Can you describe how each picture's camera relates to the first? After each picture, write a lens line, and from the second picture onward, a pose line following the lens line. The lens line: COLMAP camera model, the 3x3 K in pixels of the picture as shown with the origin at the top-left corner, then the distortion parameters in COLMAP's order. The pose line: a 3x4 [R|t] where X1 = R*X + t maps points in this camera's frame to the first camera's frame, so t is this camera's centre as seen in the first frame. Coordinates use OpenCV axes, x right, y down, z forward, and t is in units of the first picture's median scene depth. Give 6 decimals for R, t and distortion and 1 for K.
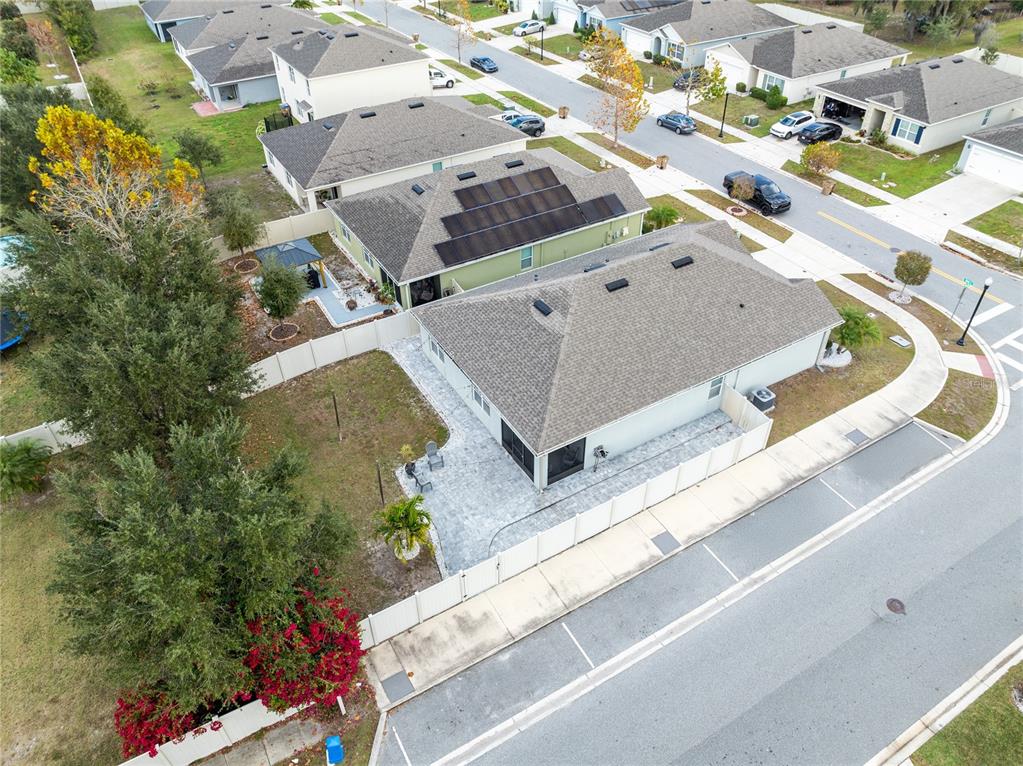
lens RADIAL K [[717.8, 0, 511.5], [0, 717.8, 383.0], [0, 0, 1]] dist [-0.049001, 0.008587]
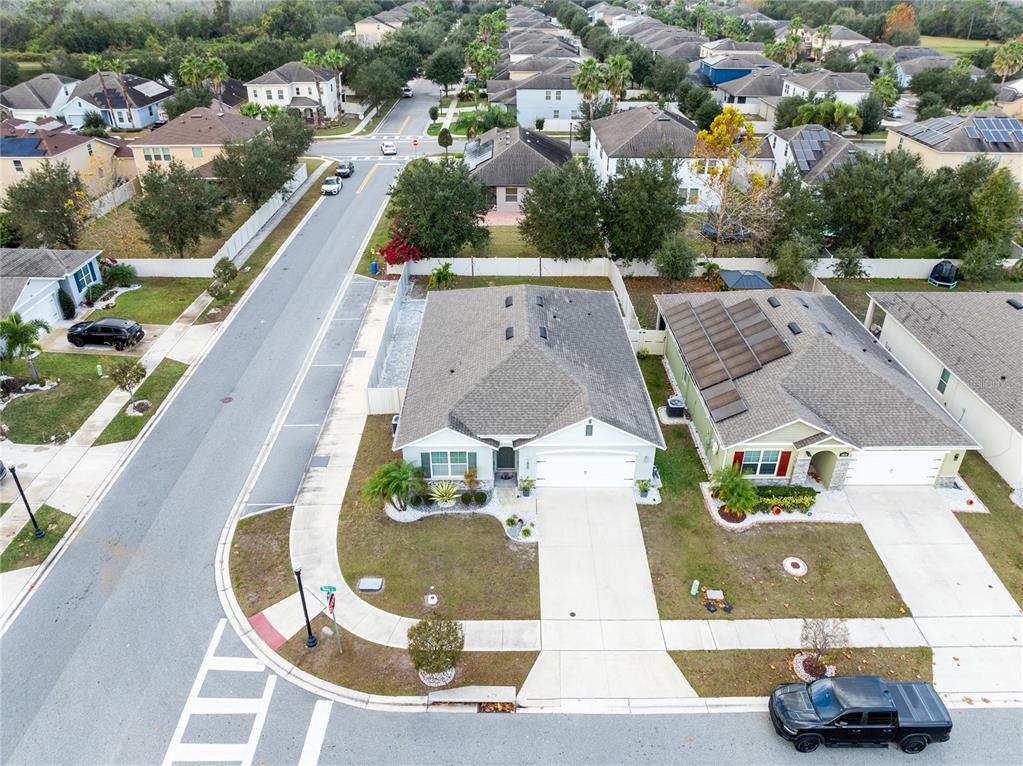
lens RADIAL K [[740.9, 0, 511.5], [0, 740.9, 383.0], [0, 0, 1]] dist [-0.044068, -0.000734]
pose [[-0.501757, 0.442207, -0.743433, 1.138426], [-0.543896, 0.507013, 0.668666, -0.908613], [0.672620, 0.739858, -0.013883, 1.132495]]
